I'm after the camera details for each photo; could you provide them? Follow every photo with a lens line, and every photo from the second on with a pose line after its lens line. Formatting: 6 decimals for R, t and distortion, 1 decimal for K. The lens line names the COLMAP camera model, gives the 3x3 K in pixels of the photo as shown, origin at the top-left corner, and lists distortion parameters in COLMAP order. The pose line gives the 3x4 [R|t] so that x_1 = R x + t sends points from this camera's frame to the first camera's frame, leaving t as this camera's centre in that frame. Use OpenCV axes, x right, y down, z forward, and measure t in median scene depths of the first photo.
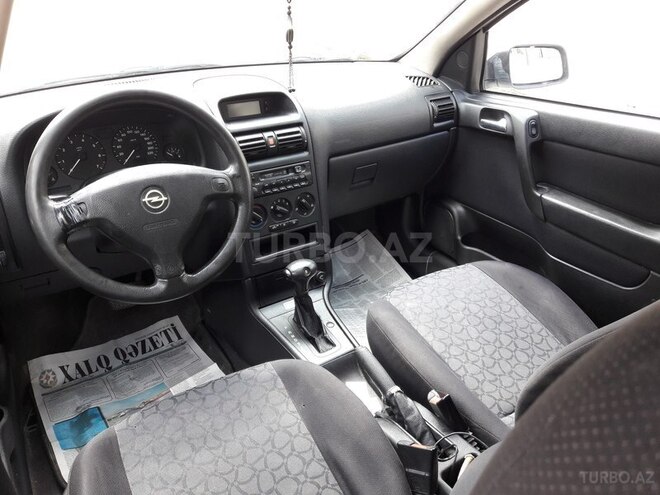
lens RADIAL K [[550.9, 0, 330.0], [0, 550.9, 247.5], [0, 0, 1]] dist [0.060706, -0.082892]
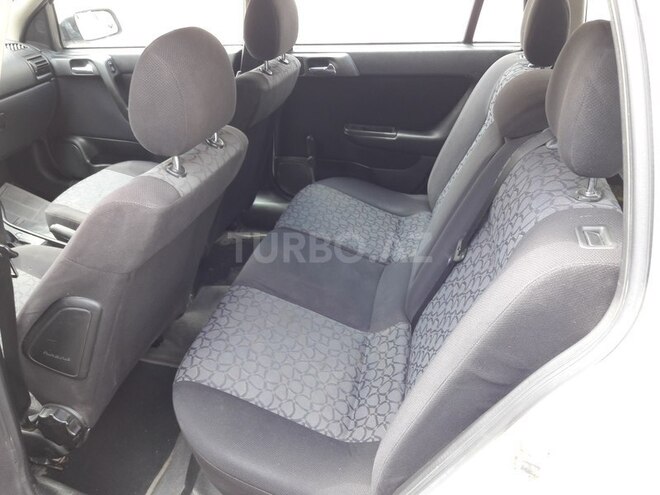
lens RADIAL K [[550.9, 0, 330.0], [0, 550.9, 247.5], [0, 0, 1]] dist [0.060706, -0.082892]
pose [[0.748356, -0.339997, 0.569531, -0.175873], [0.307024, 0.938672, 0.156942, 0.156081], [-0.587962, 0.057411, 0.806848, -0.434622]]
